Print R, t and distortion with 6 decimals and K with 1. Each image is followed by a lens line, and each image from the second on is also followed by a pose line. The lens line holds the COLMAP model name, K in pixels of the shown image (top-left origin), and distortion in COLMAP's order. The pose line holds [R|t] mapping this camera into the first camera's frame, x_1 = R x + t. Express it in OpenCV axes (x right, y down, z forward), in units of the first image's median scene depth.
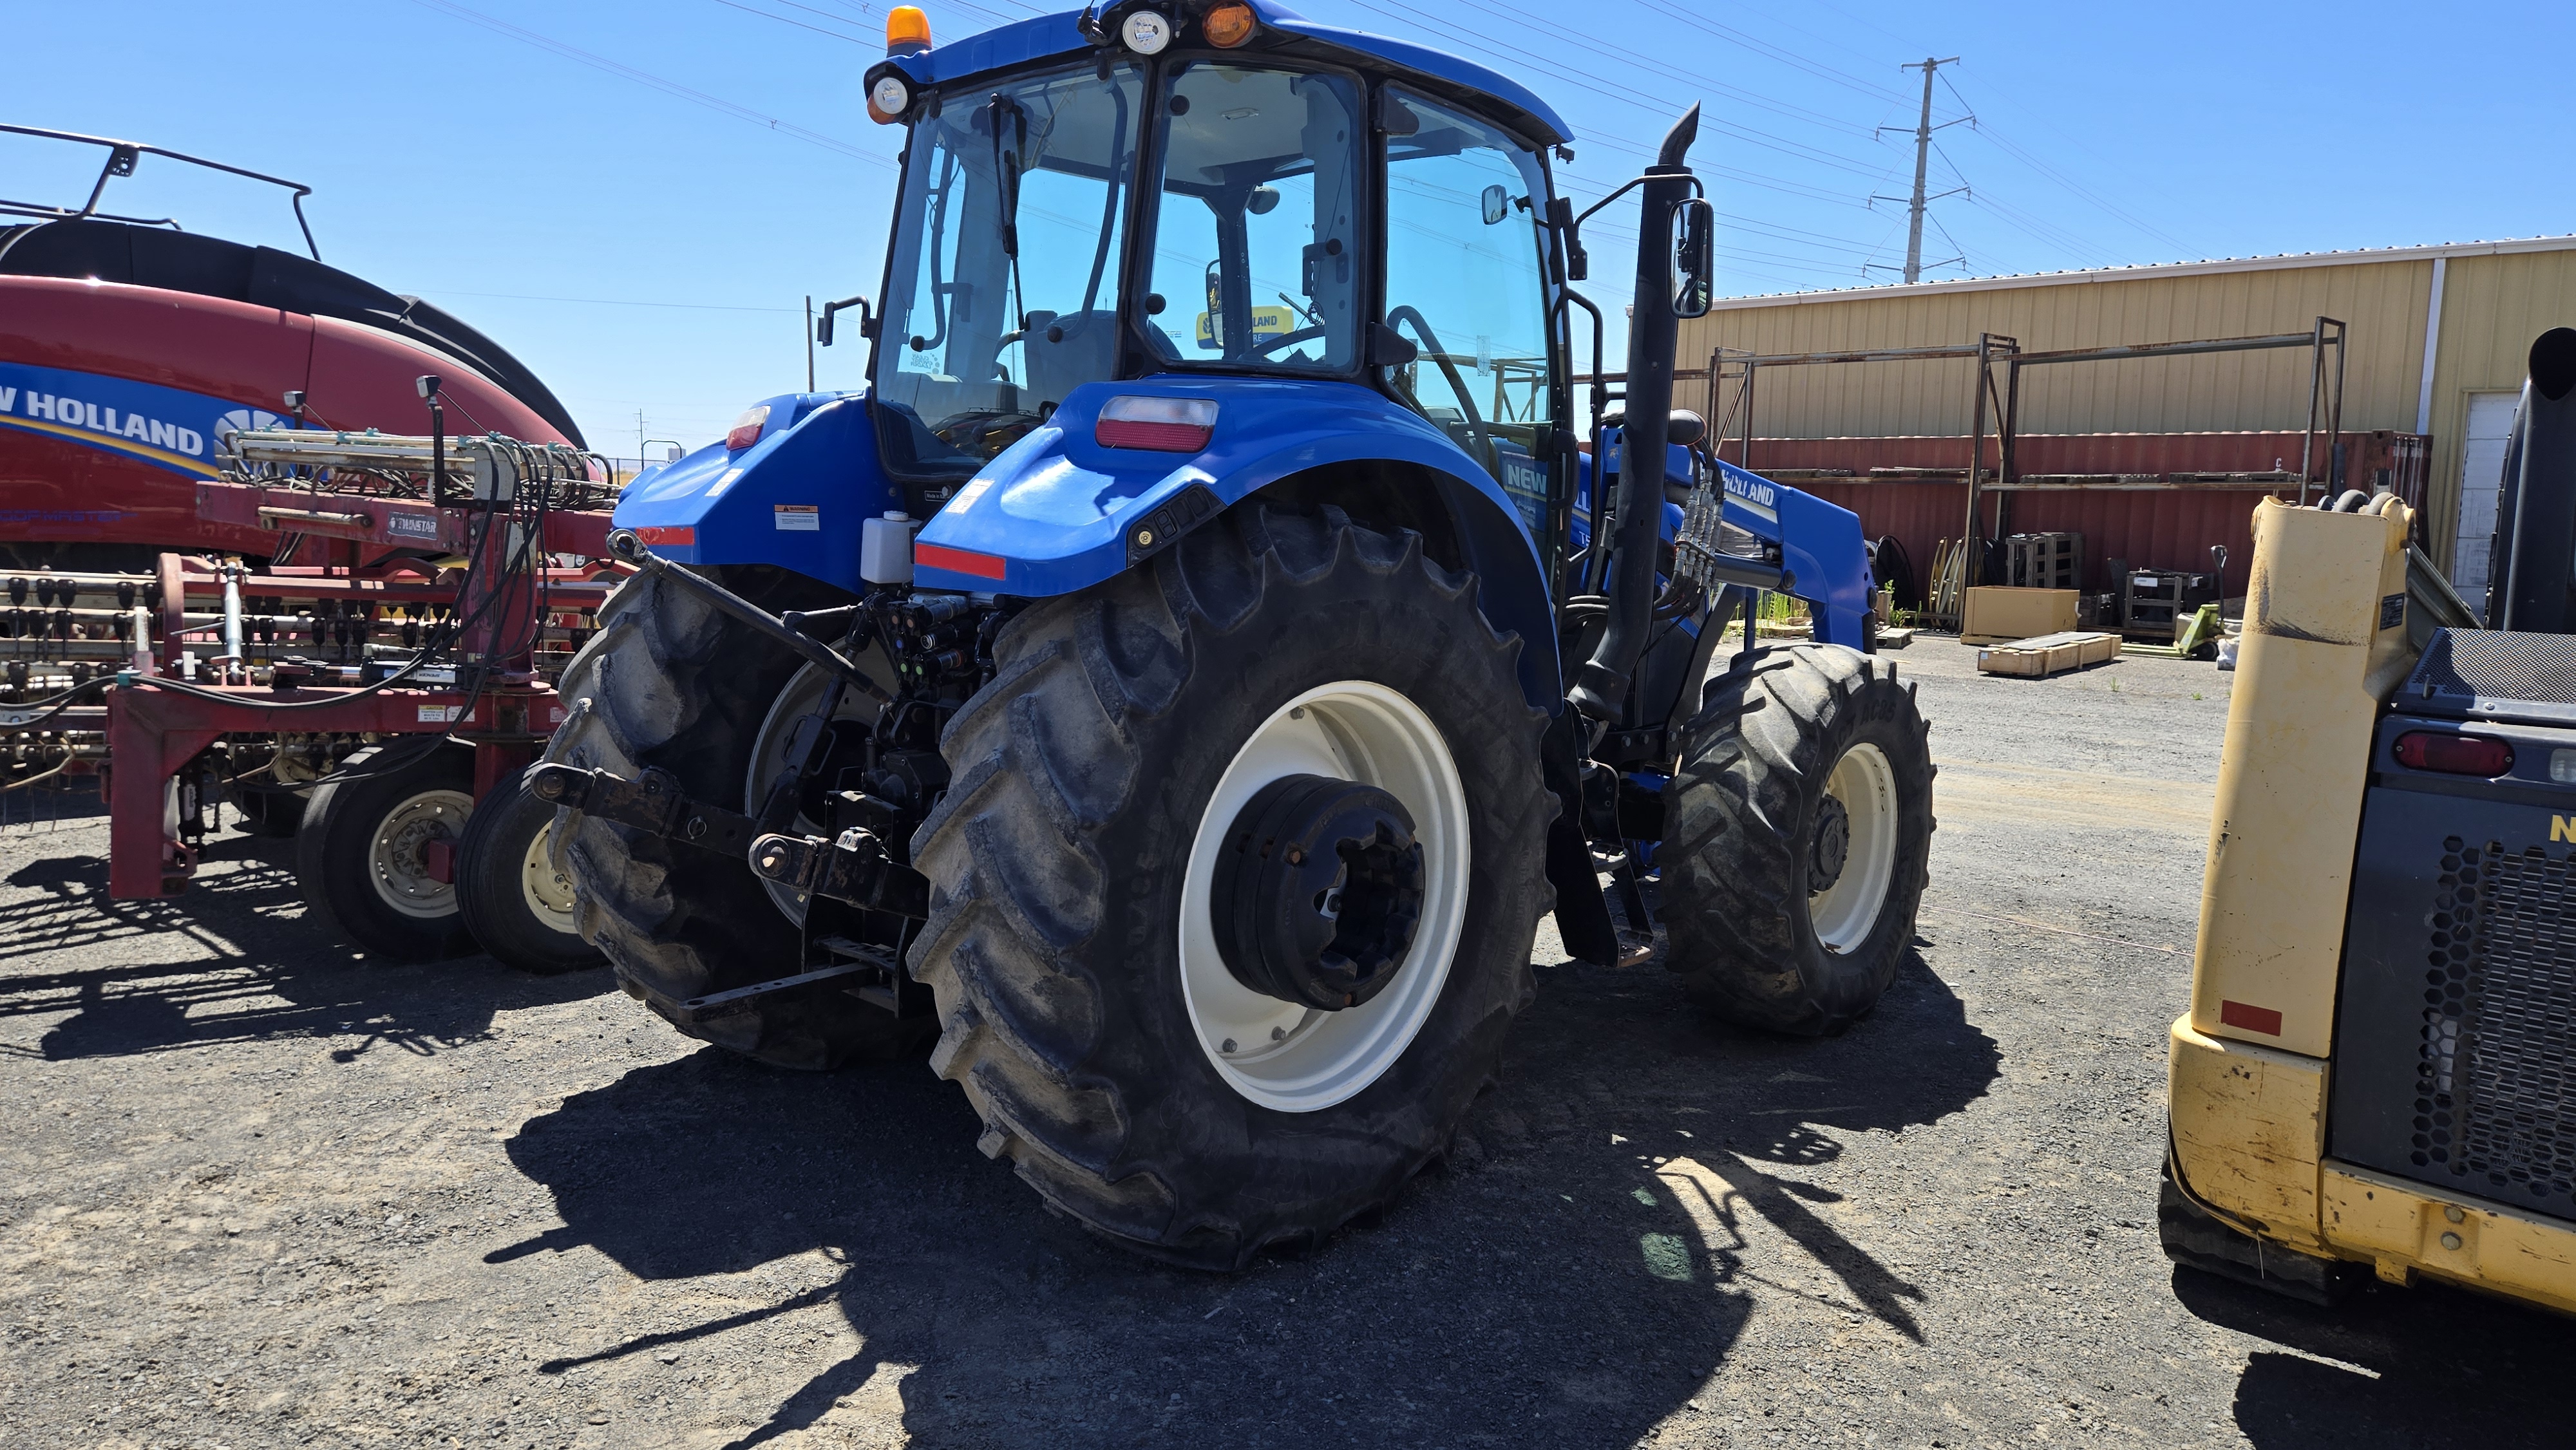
lens RADIAL K [[1740.1, 0, 1244.3], [0, 1740.1, 669.3], [0, 0, 1]] dist [0.079900, -0.071359]
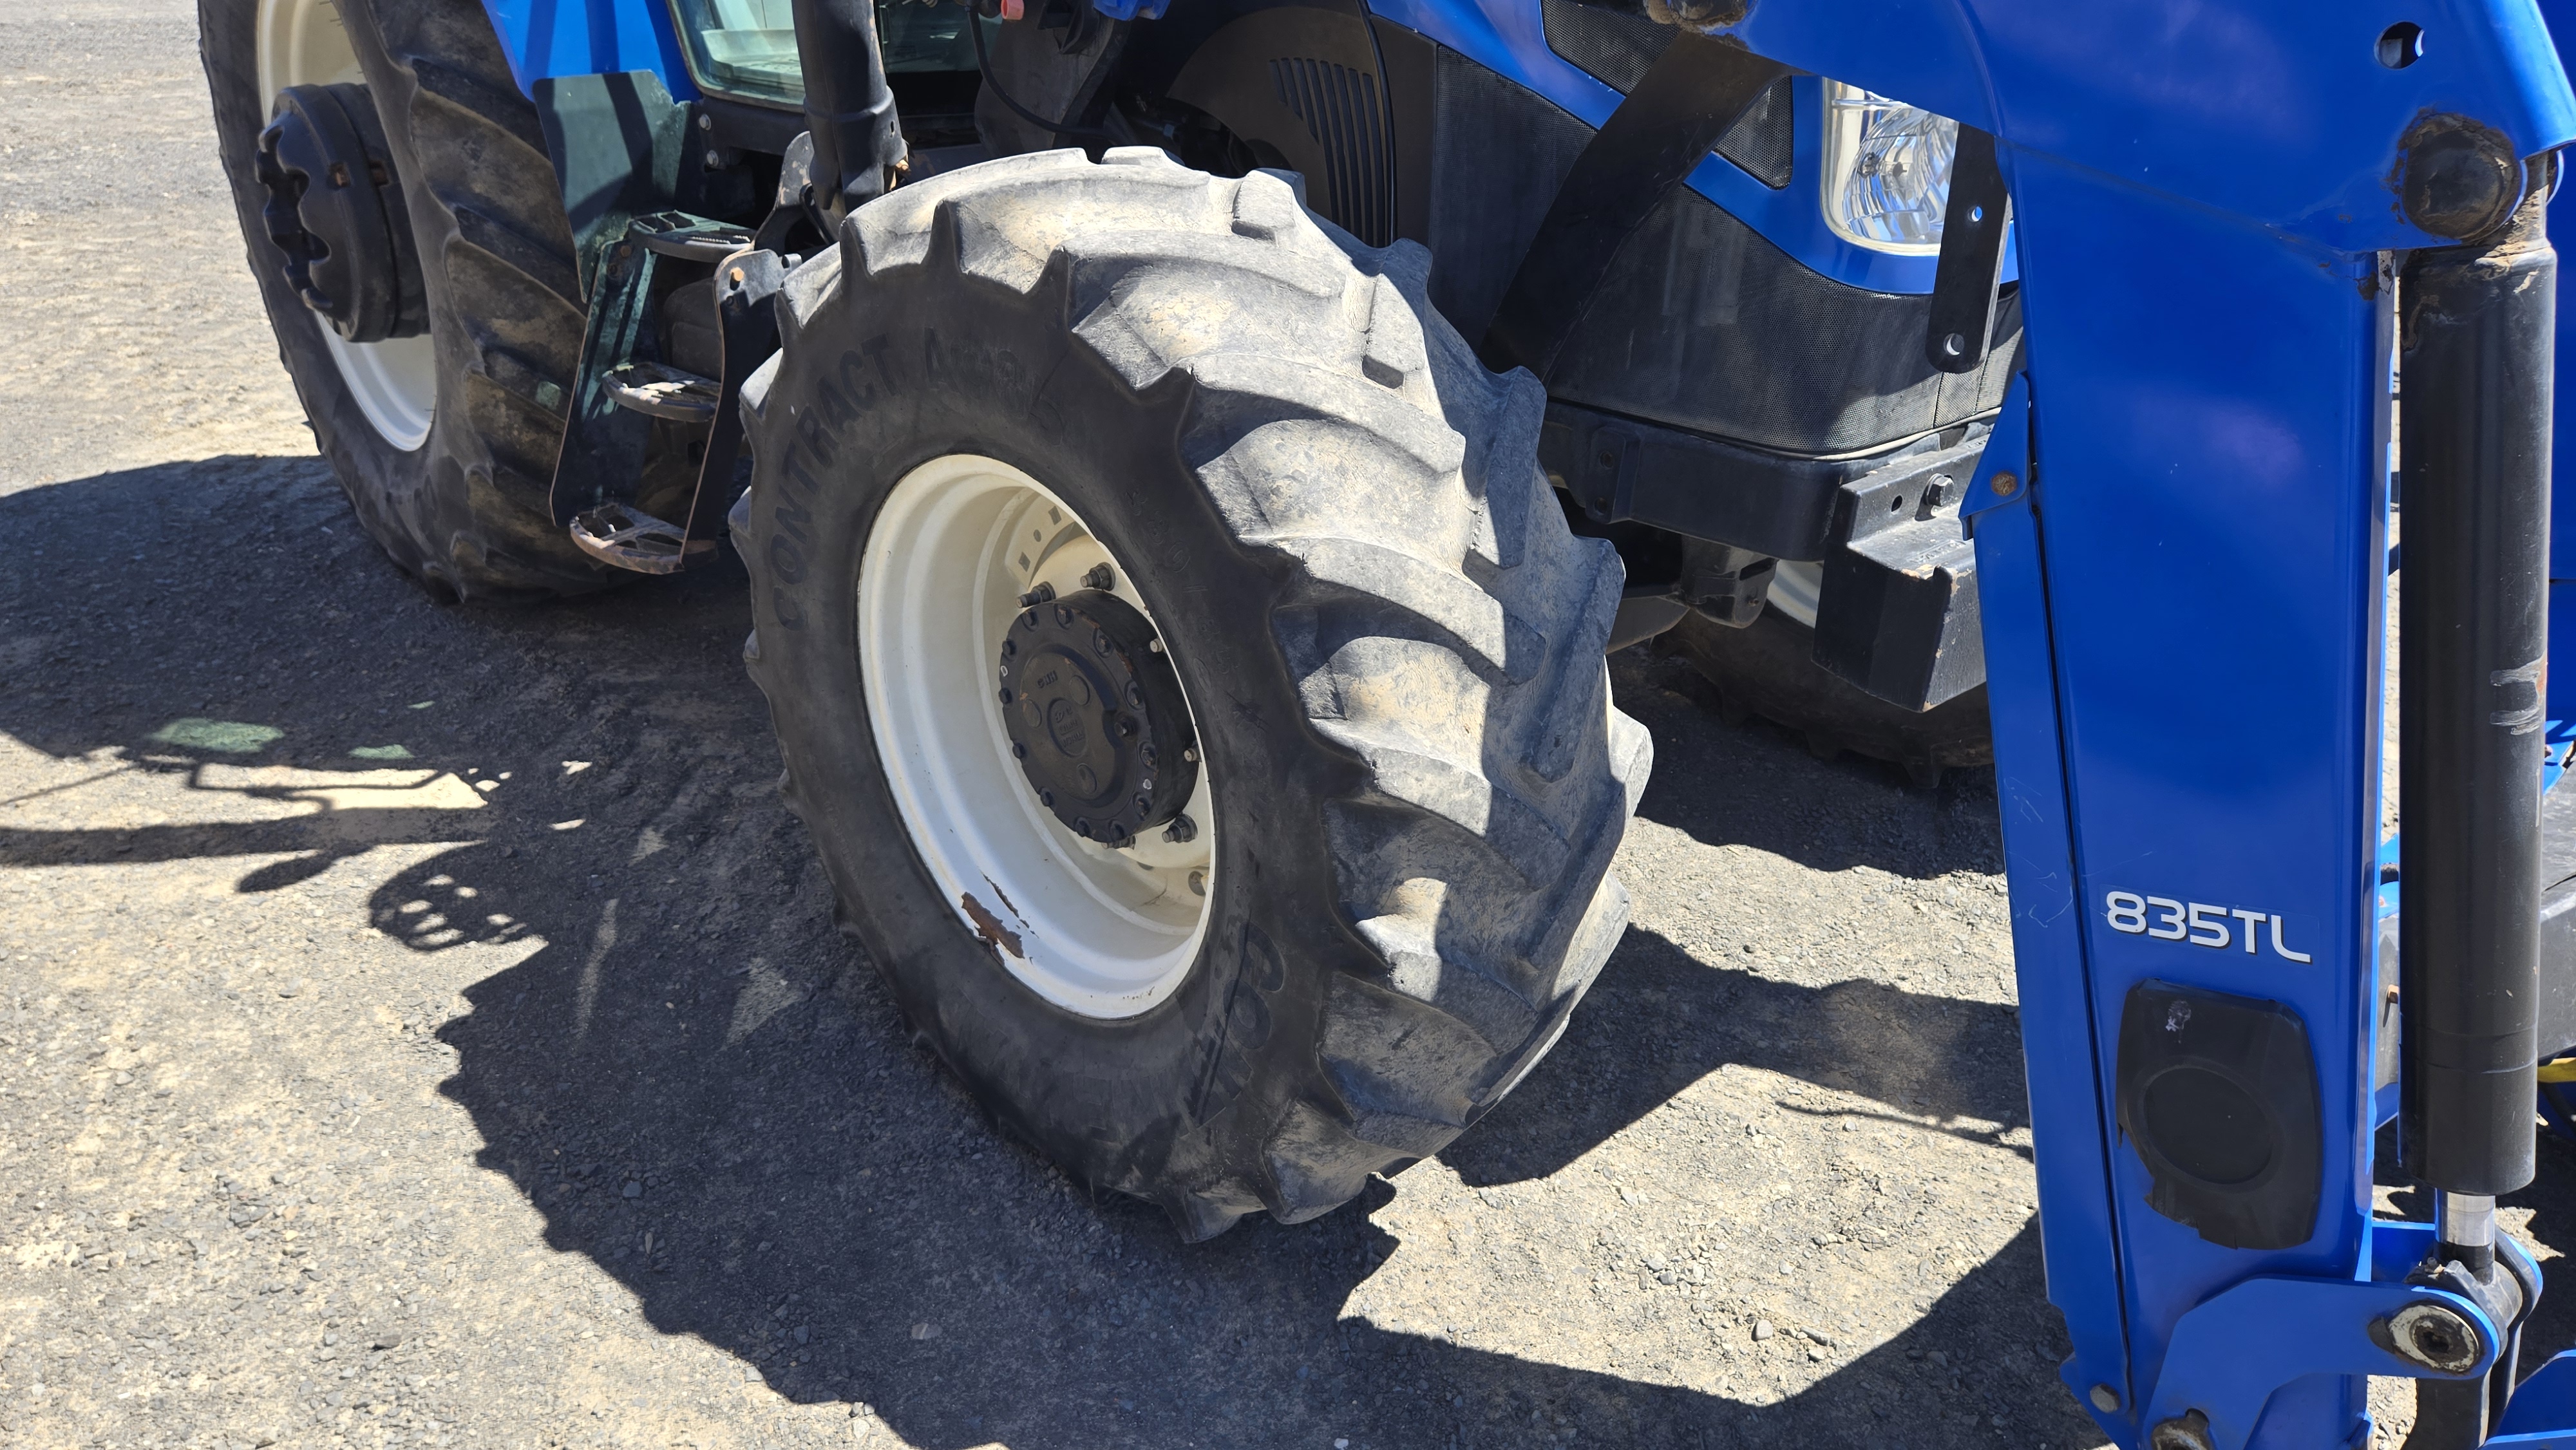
lens RADIAL K [[1747.0, 0, 1261.7], [0, 1747.0, 735.5], [0, 0, 1]] dist [0.076373, -0.066778]
pose [[-0.091241, 0.420247, -0.902811, 0.905340], [-0.124212, 0.894709, 0.429030, -0.088274], [0.988052, 0.151285, -0.029435, 1.426446]]
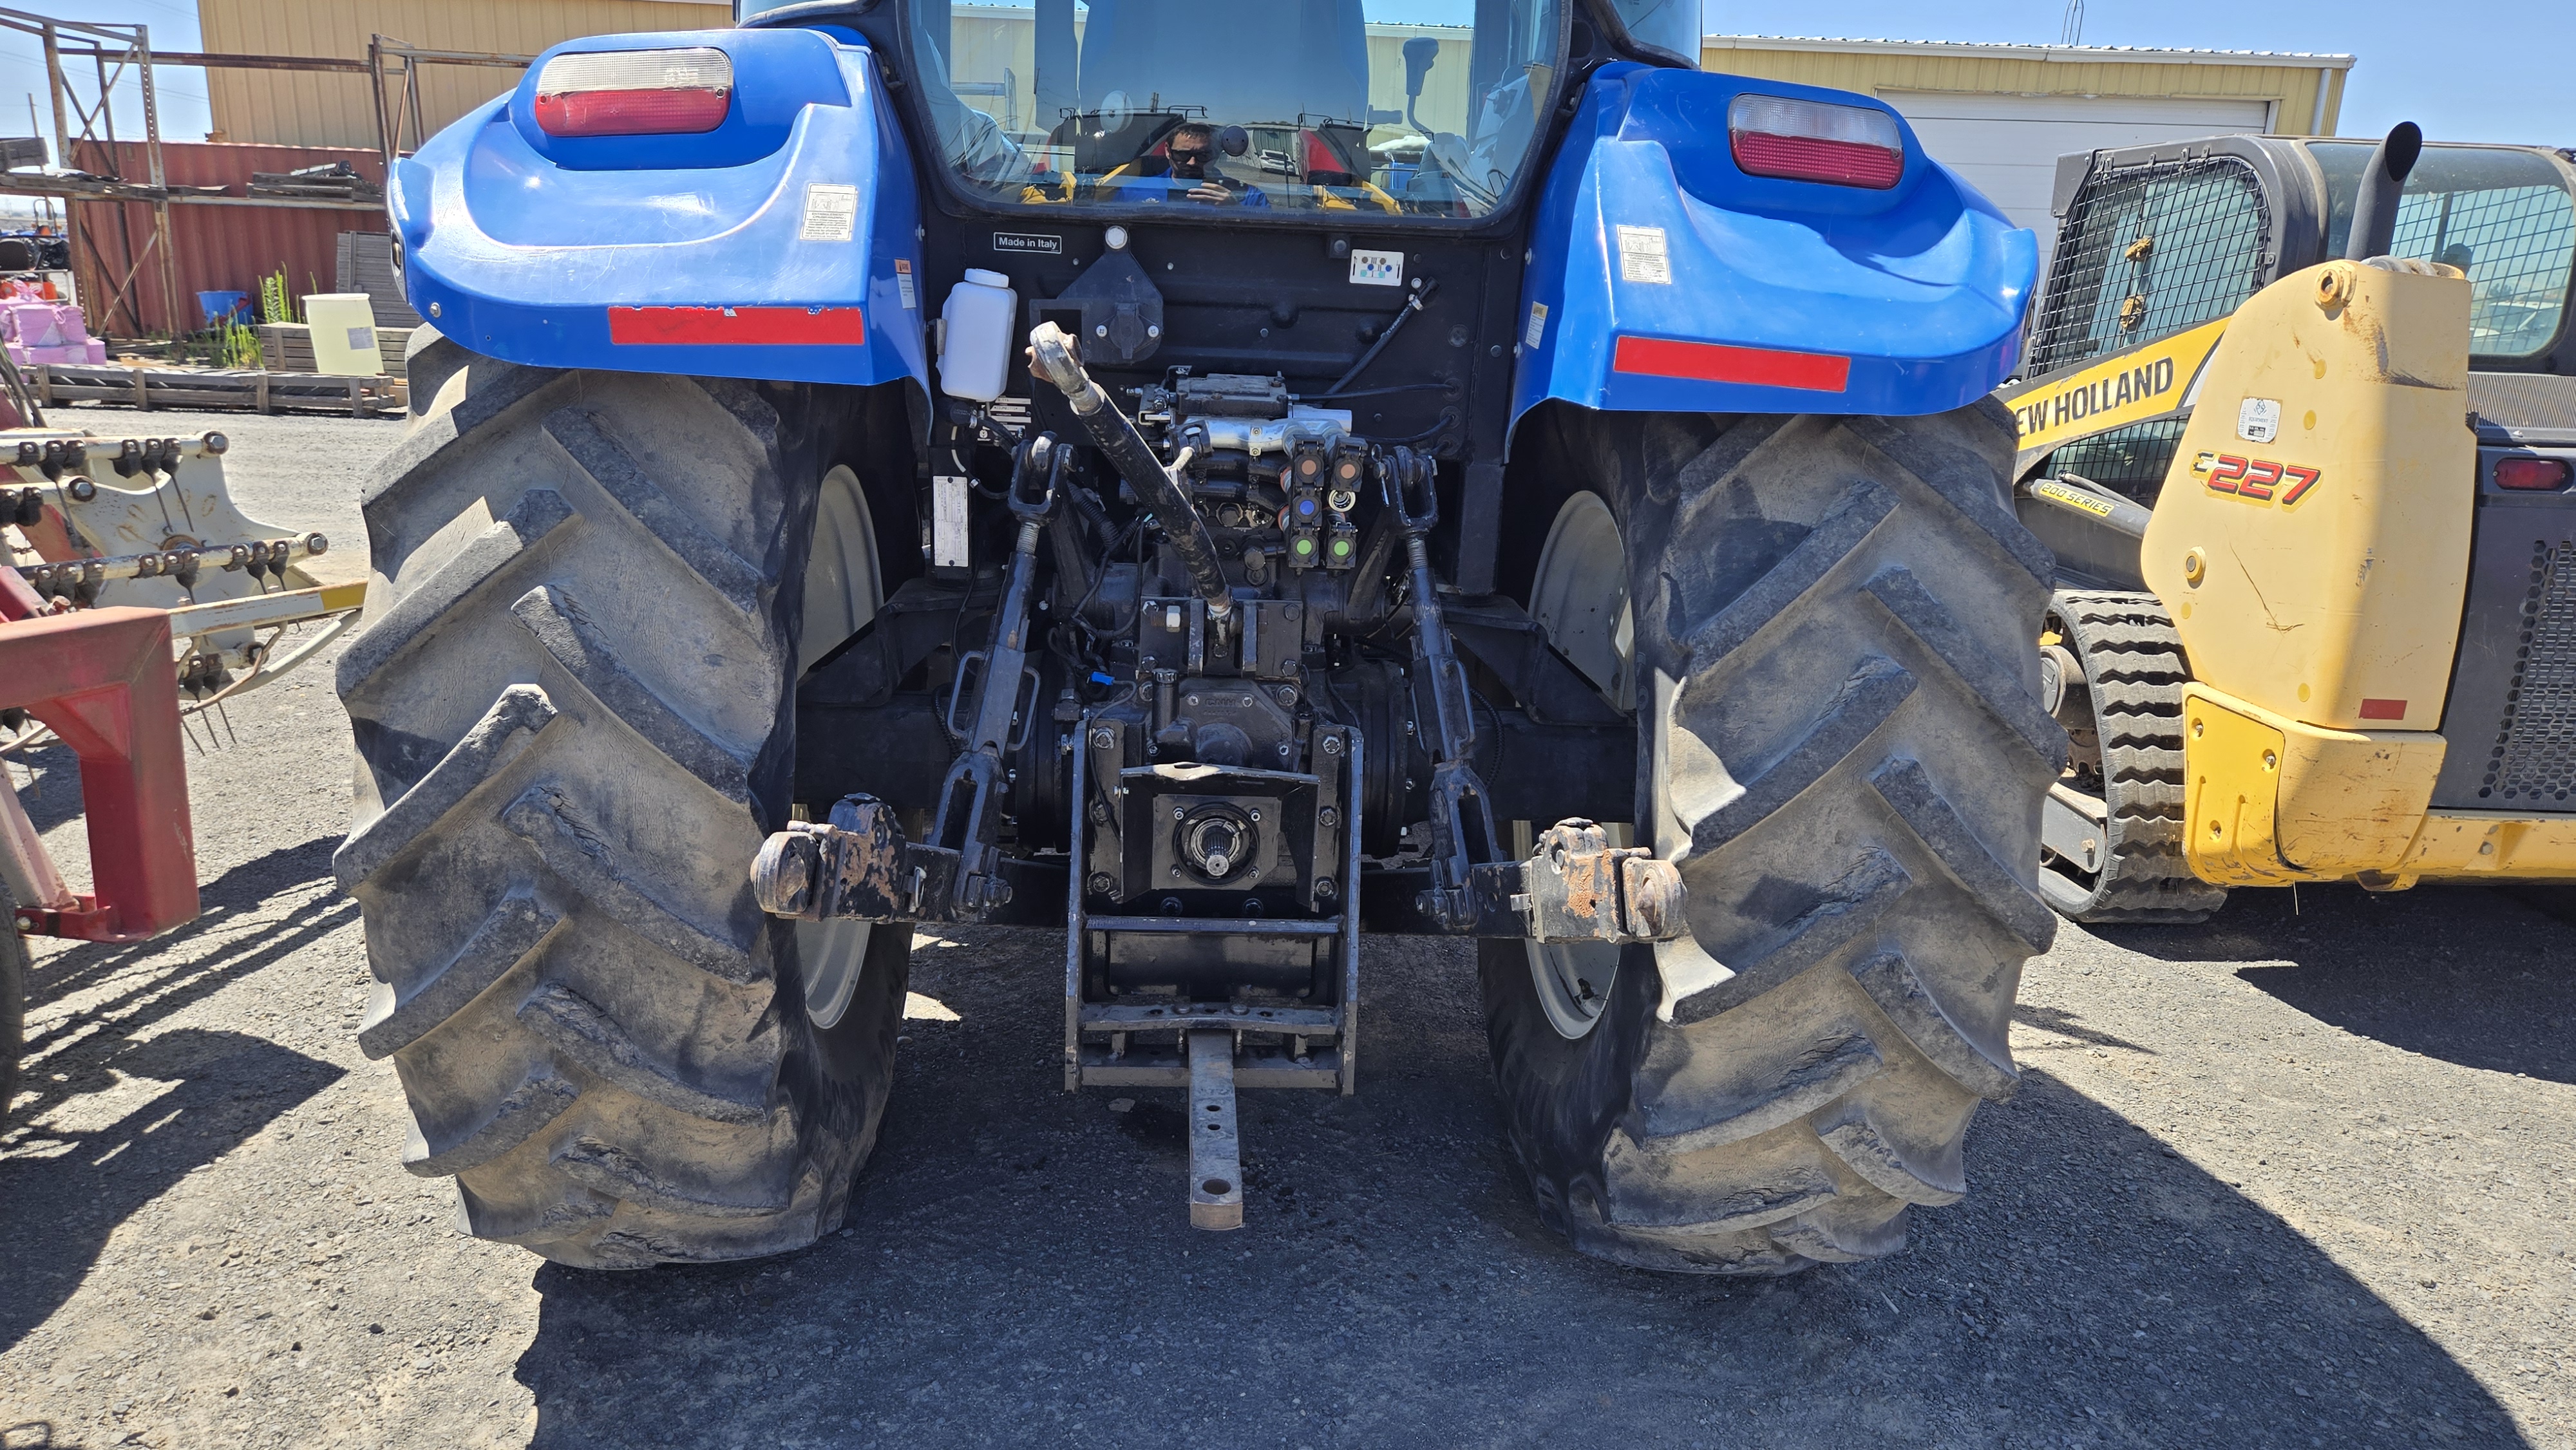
lens RADIAL K [[1747.0, 0, 1261.7], [0, 1747.0, 735.5], [0, 0, 1]] dist [0.076373, -0.066778]
pose [[0.668919, -0.189713, 0.718718, -0.637617], [0.056134, 0.977015, 0.205648, -0.060793], [-0.741213, -0.097217, 0.664193, 0.595352]]
